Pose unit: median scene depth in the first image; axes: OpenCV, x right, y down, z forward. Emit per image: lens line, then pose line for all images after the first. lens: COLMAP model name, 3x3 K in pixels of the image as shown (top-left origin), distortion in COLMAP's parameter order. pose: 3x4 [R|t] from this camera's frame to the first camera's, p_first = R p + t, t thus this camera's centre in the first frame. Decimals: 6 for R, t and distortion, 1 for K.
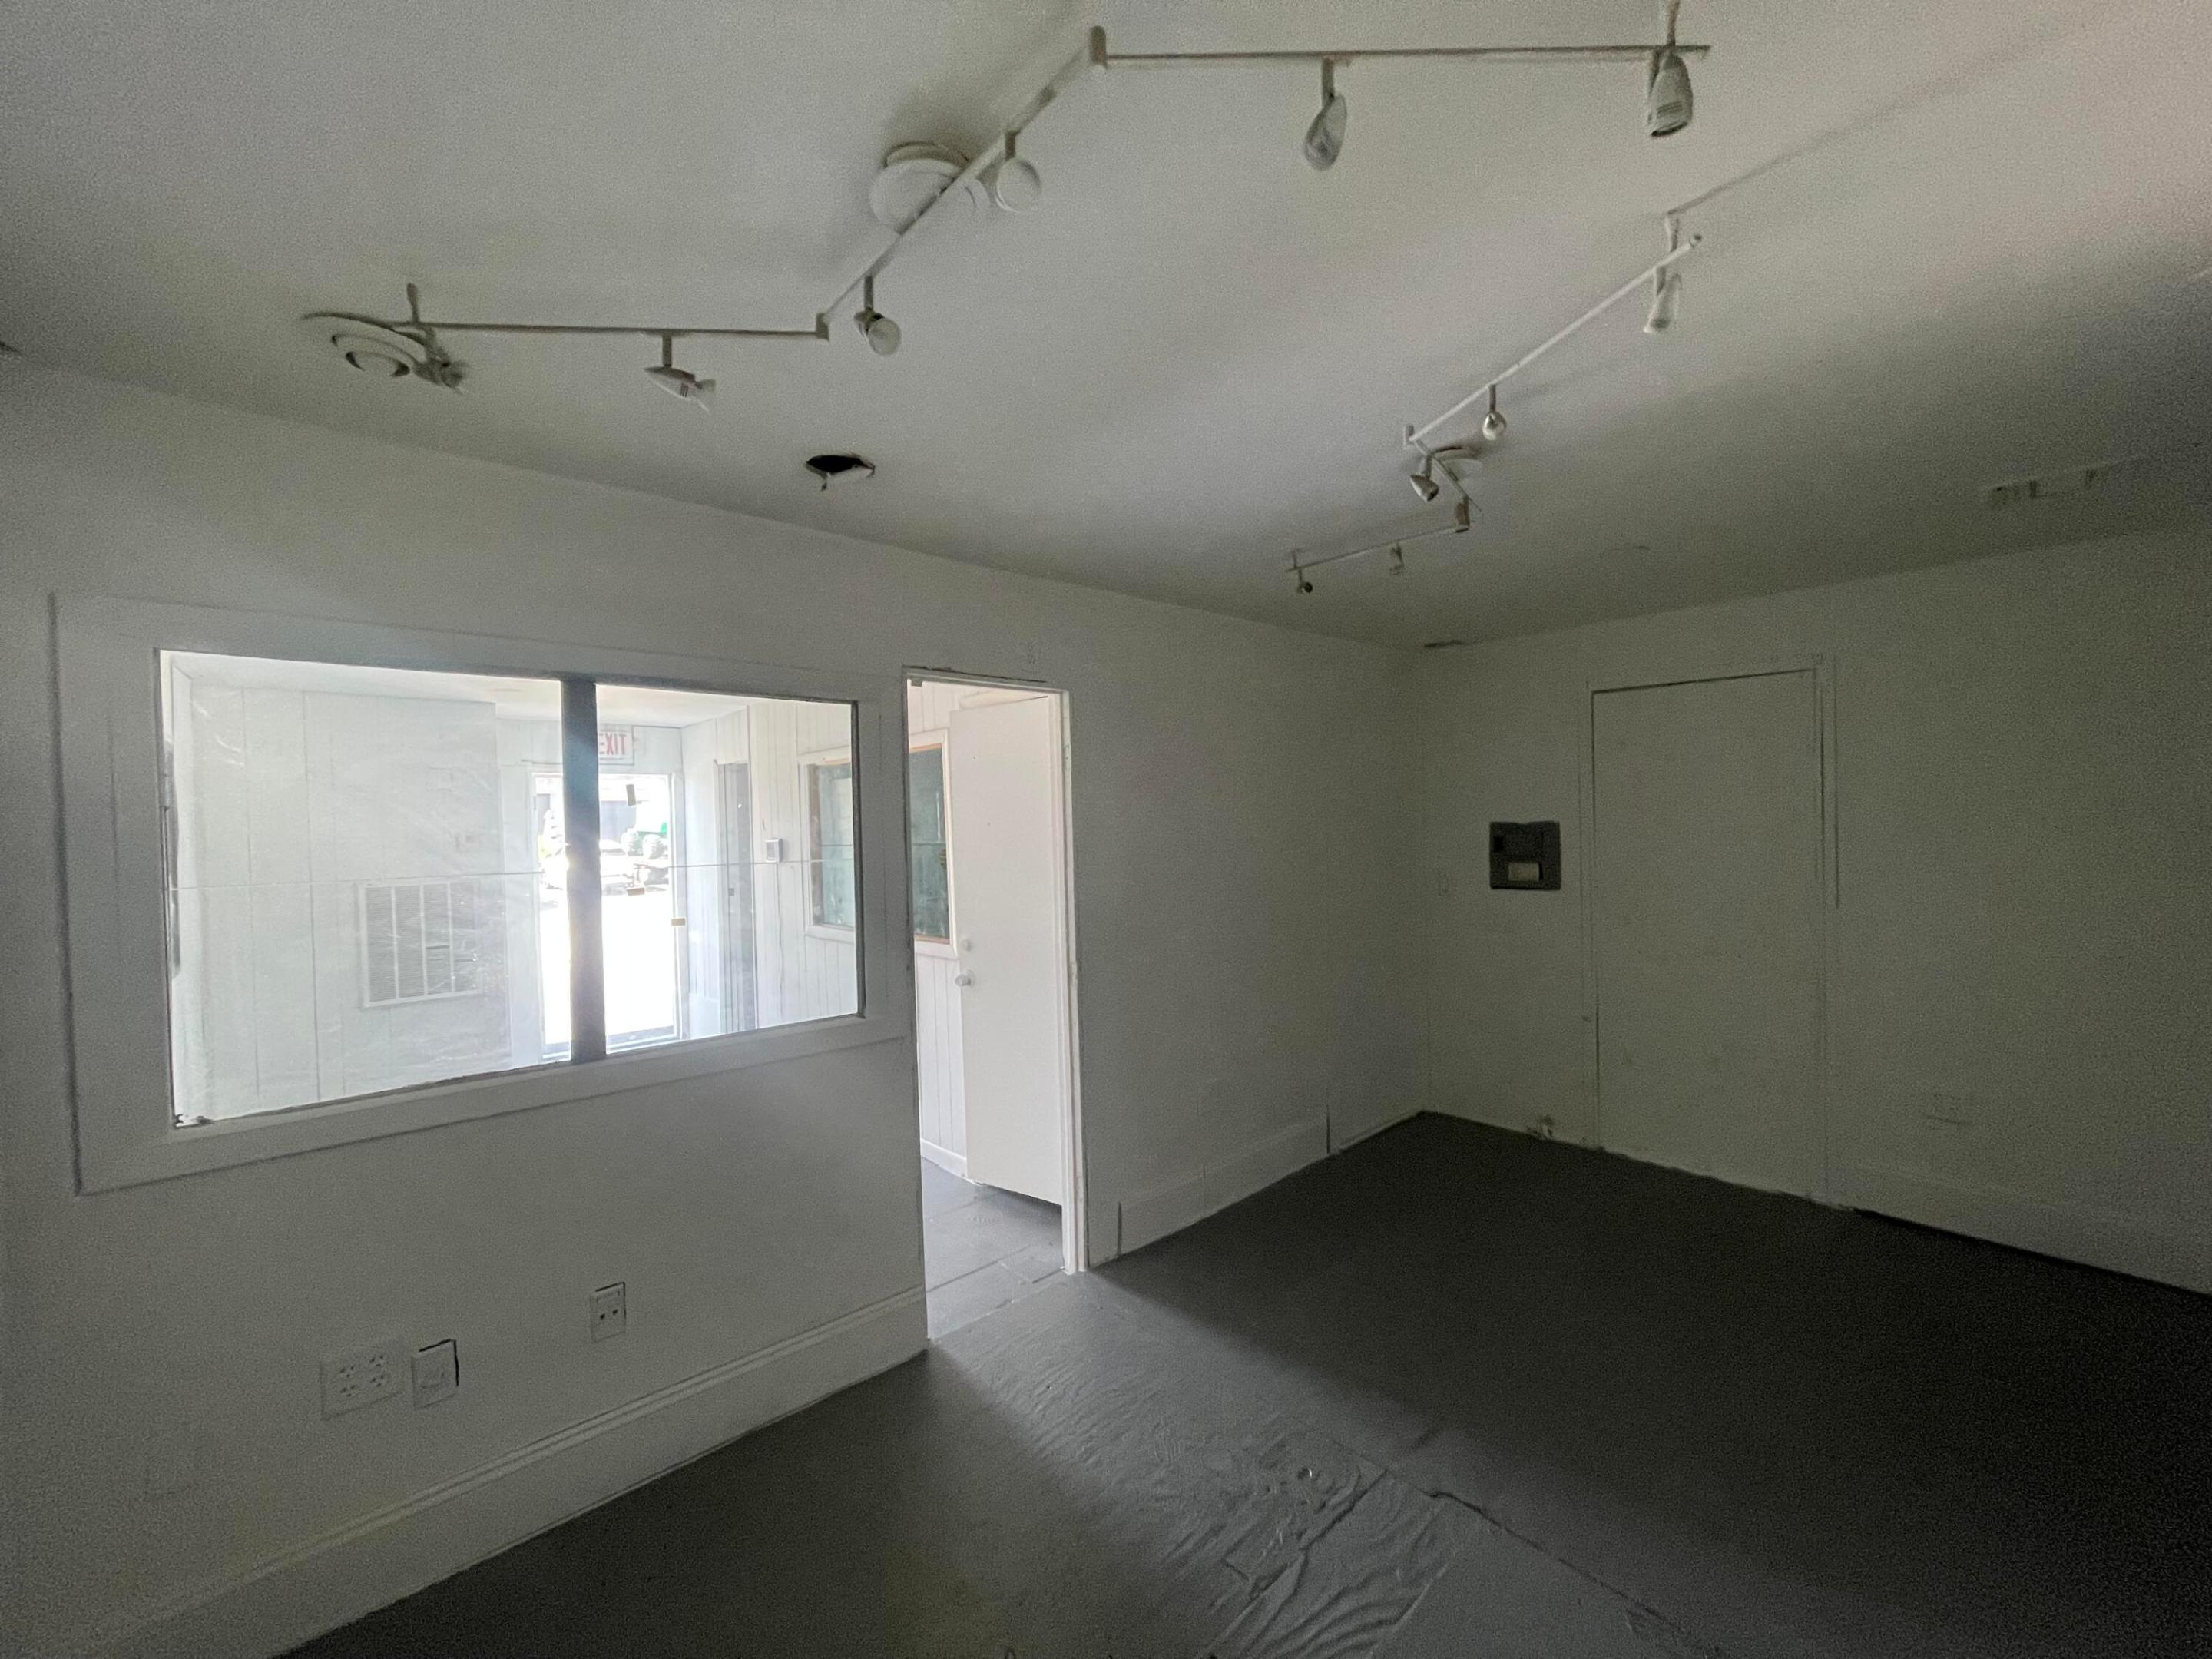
lens RADIAL K [[891.9, 0, 1106.0], [0, 891.9, 829.5], [0, 0, 1]] dist [-0.000664, 0.000054]
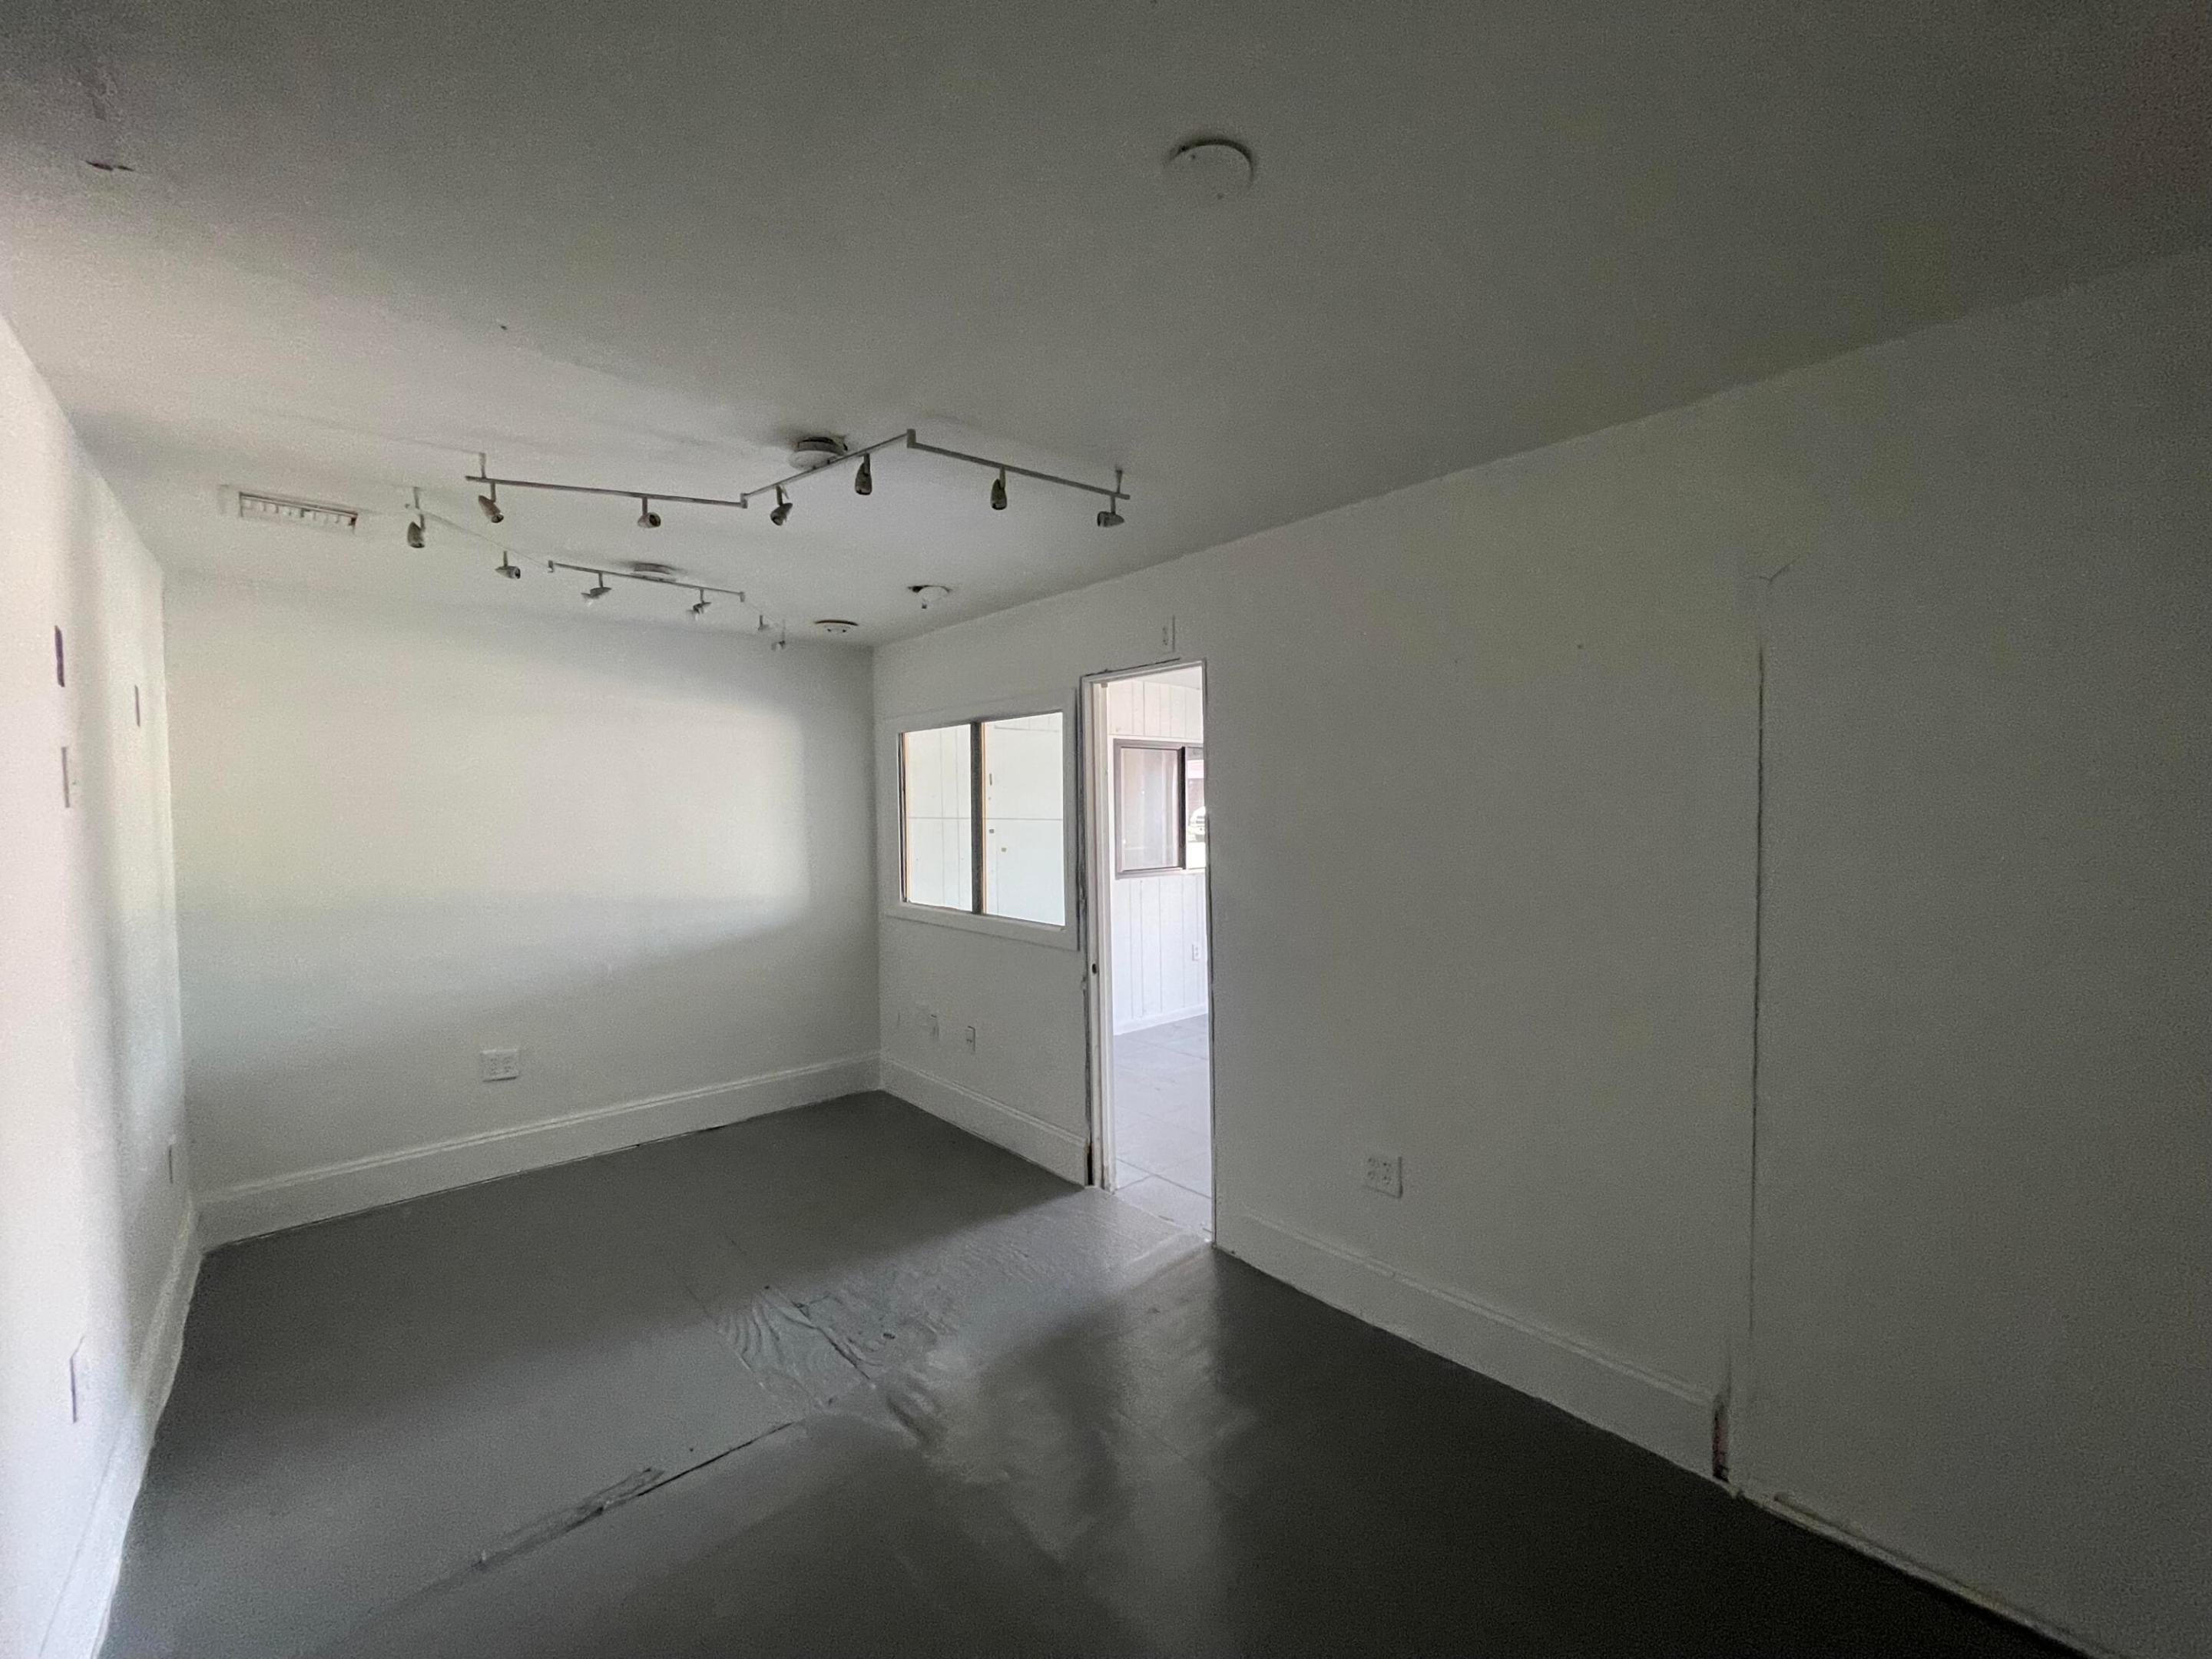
lens RADIAL K [[908.2, 0, 1106.0], [0, 908.2, 829.5], [0, 0, 1]] dist [-0.000757, -0.000037]
pose [[-0.019717, 0.050612, -0.998524, 1.300248], [0.007985, 0.998694, 0.050463, -0.026720], [0.999774, -0.006978, -0.020096, 1.214806]]
